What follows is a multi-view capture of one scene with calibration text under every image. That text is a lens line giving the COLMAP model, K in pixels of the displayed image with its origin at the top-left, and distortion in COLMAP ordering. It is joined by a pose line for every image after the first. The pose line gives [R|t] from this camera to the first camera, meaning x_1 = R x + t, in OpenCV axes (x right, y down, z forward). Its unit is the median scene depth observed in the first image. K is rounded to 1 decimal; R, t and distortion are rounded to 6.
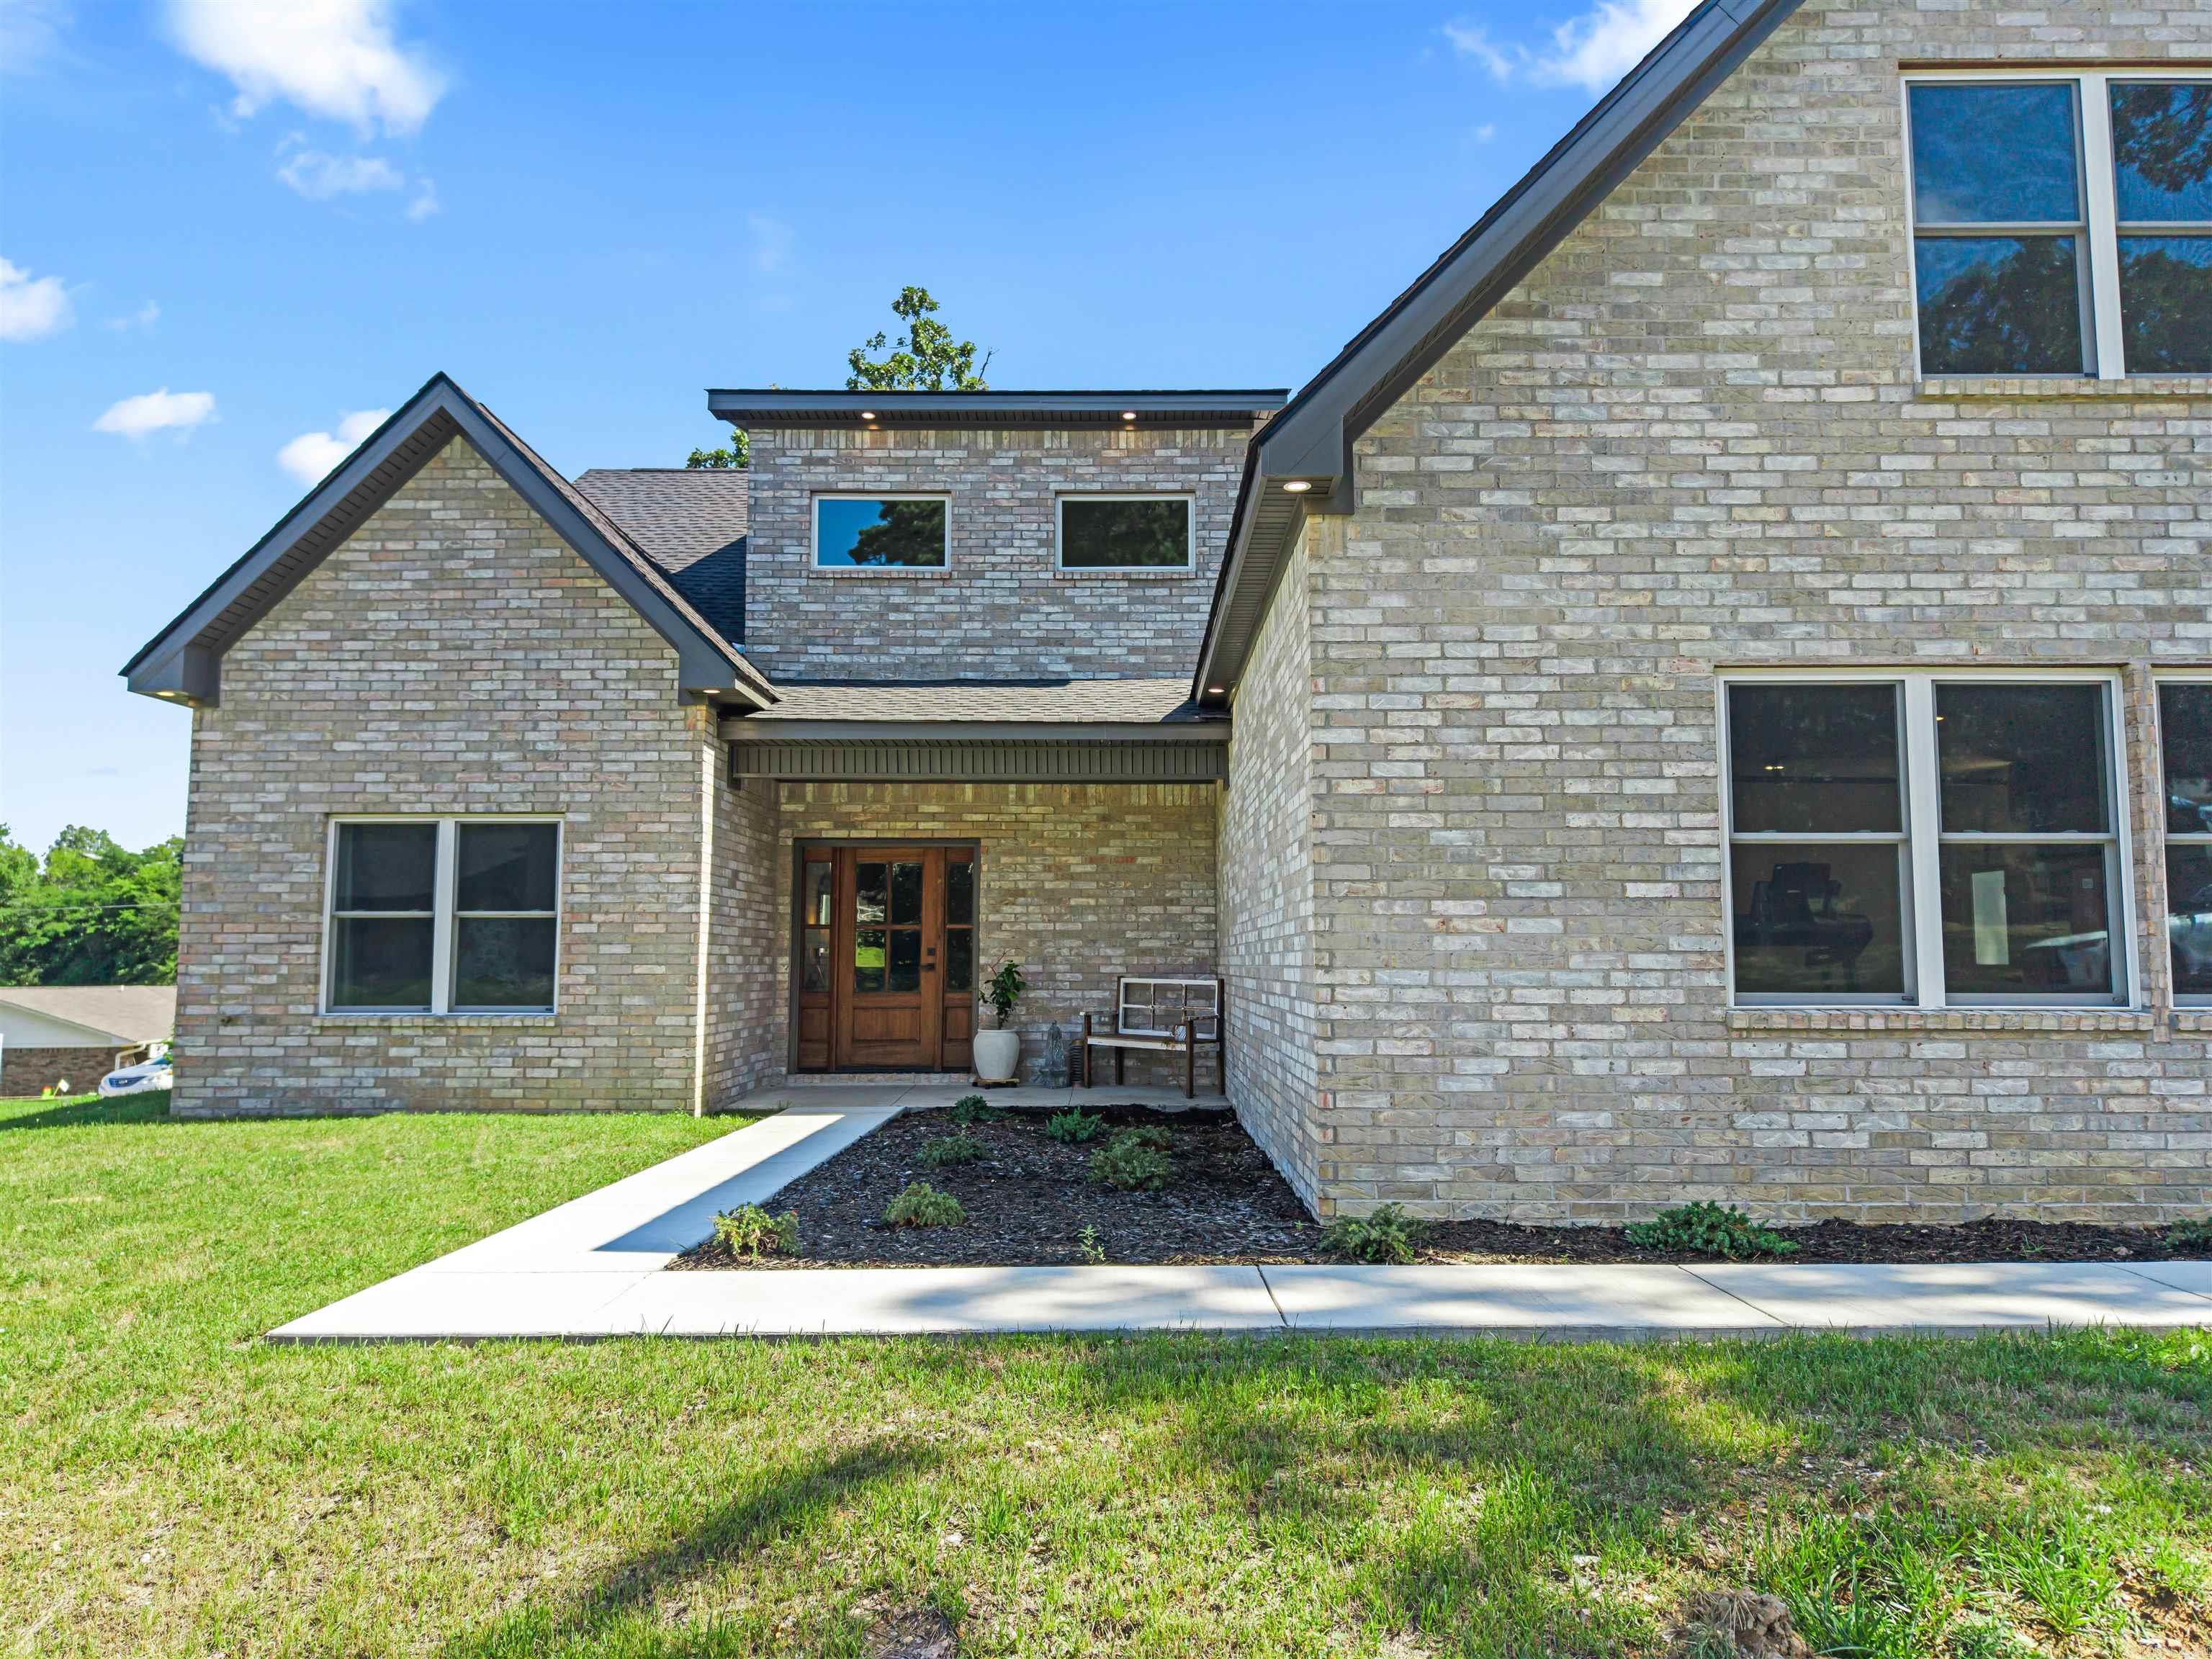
lens RADIAL K [[1475.1, 0, 1106.0], [0, 1475.1, 836.1], [0, 0, 1]] dist [0.055600, -0.081488]
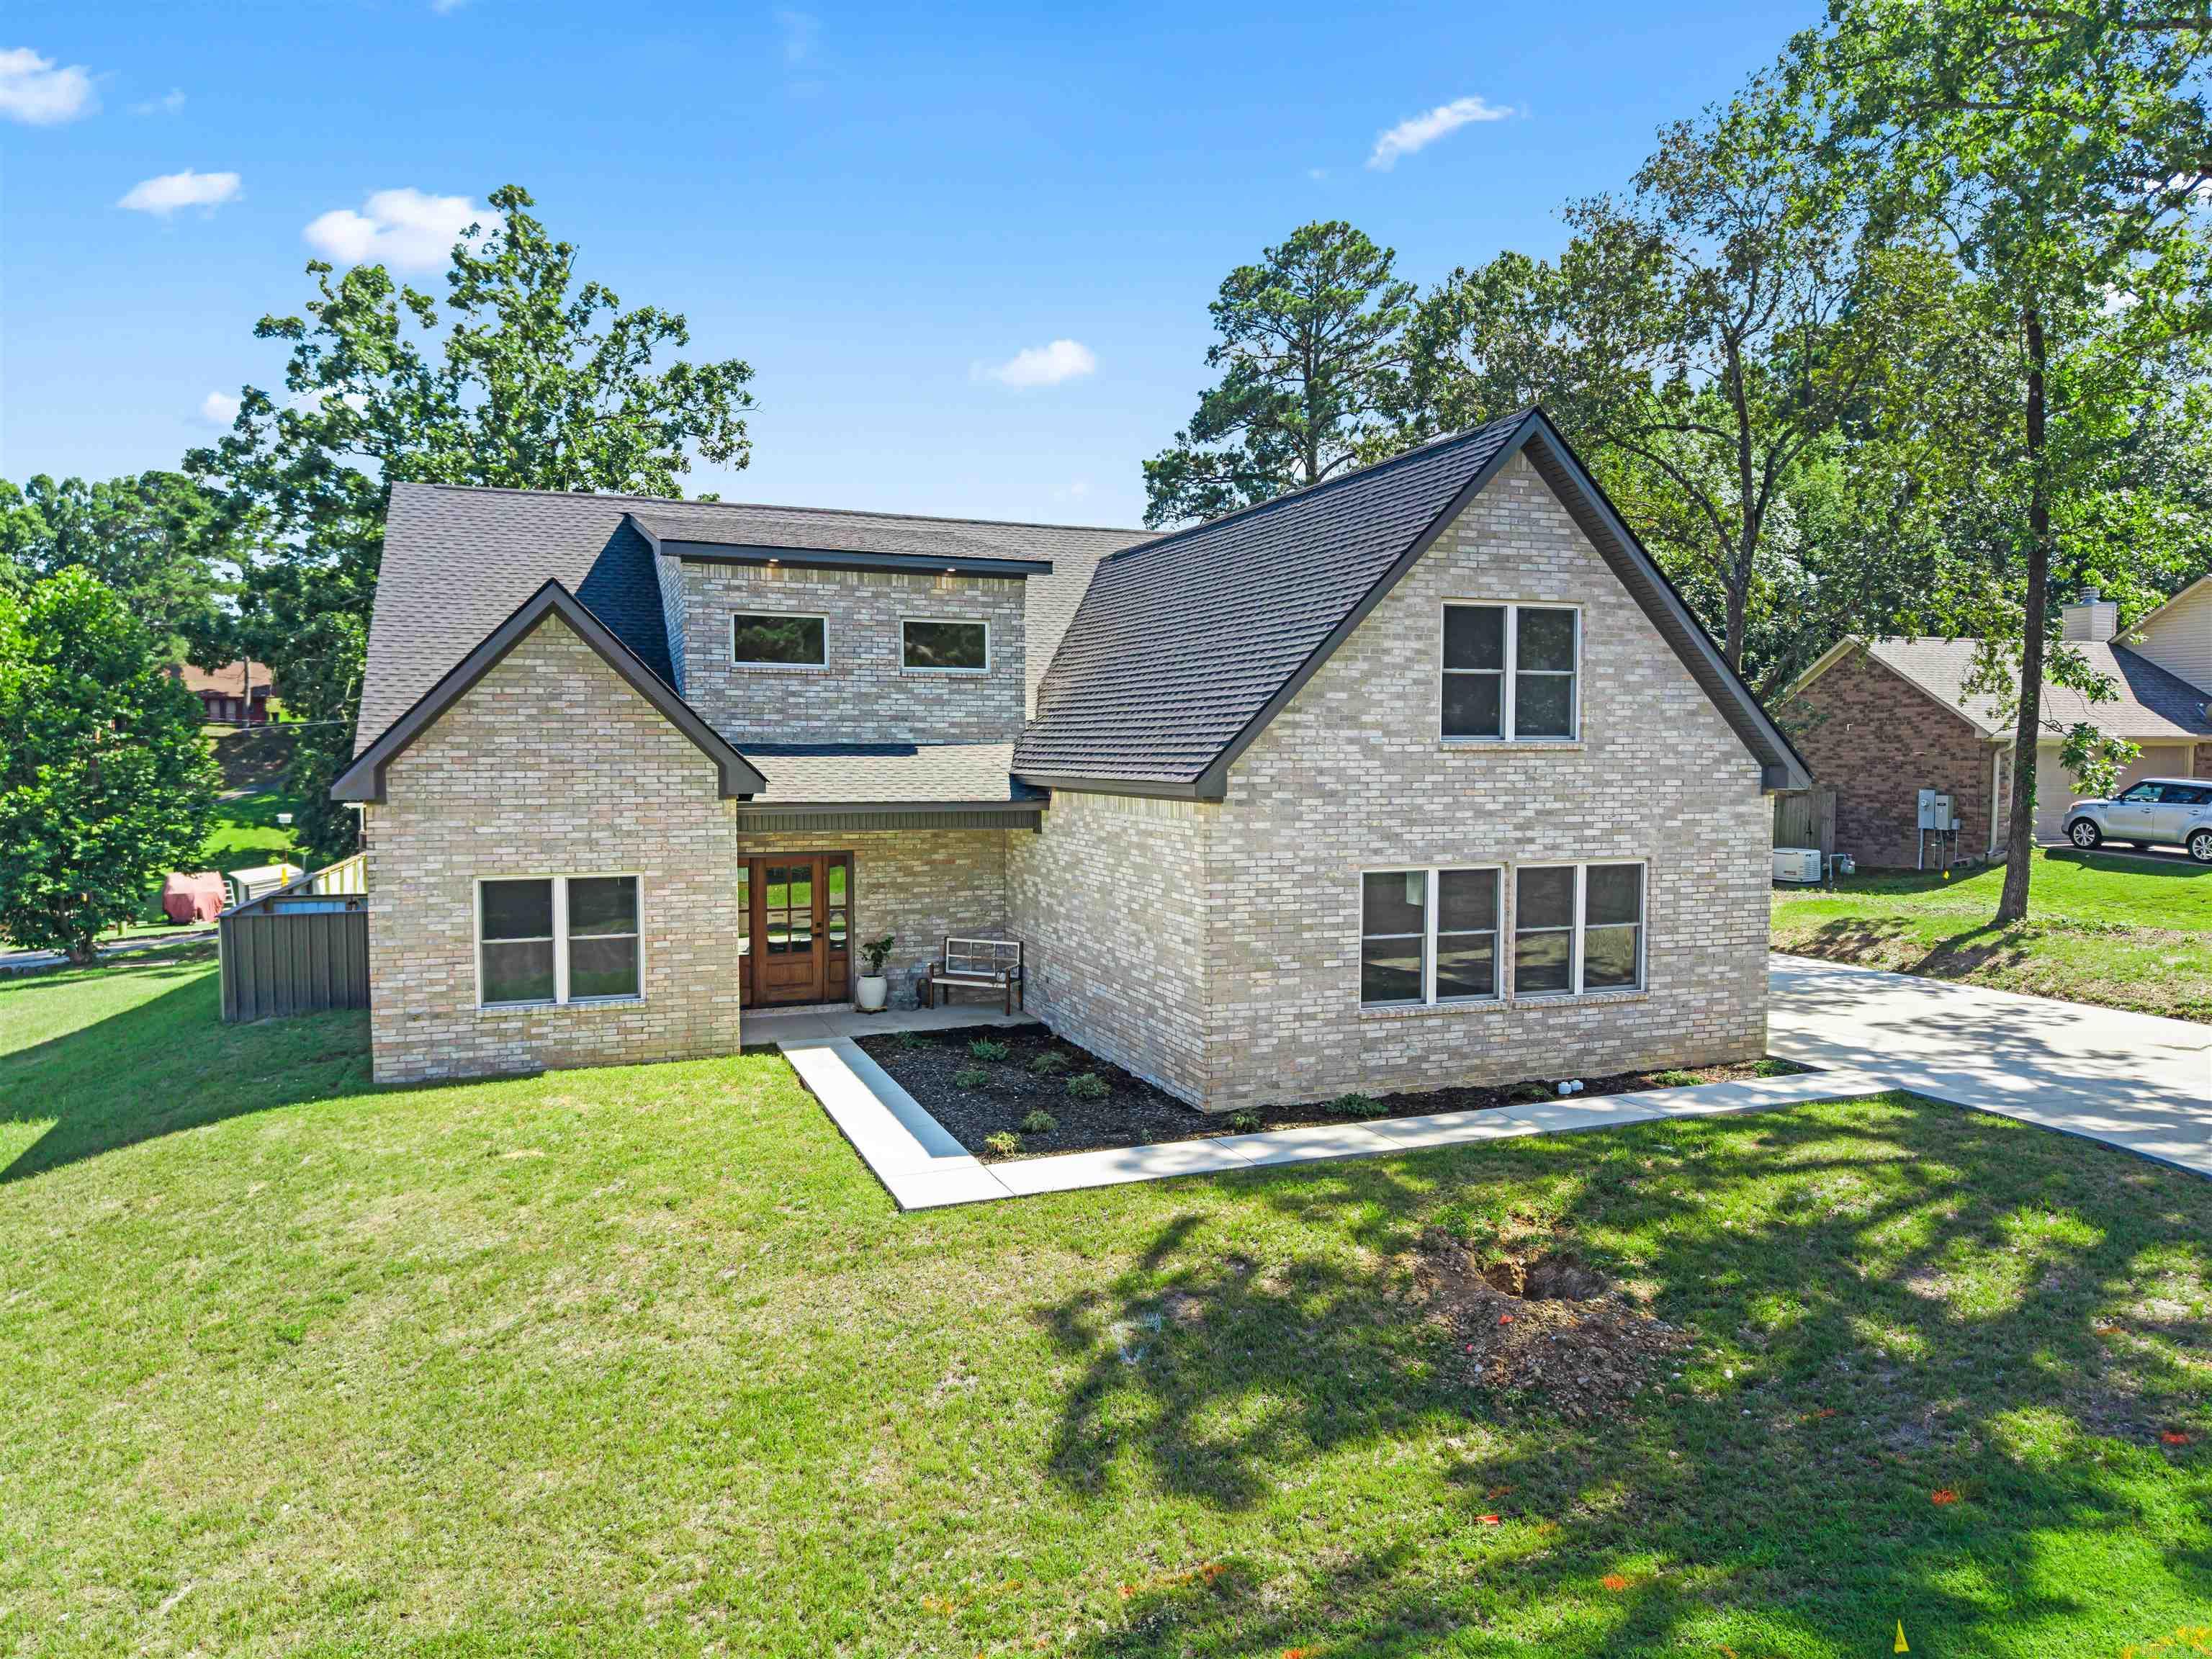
lens RADIAL K [[1469.5, 0, 1106.0], [0, 1469.5, 829.5], [0, 0, 1]] dist [0.052986, -0.081374]
pose [[0.931081, -0.021555, 0.364176, -0.480770], [-0.029691, 0.990464, 0.134536, -0.281561], [-0.363603, -0.136077, 0.921561, -0.587133]]
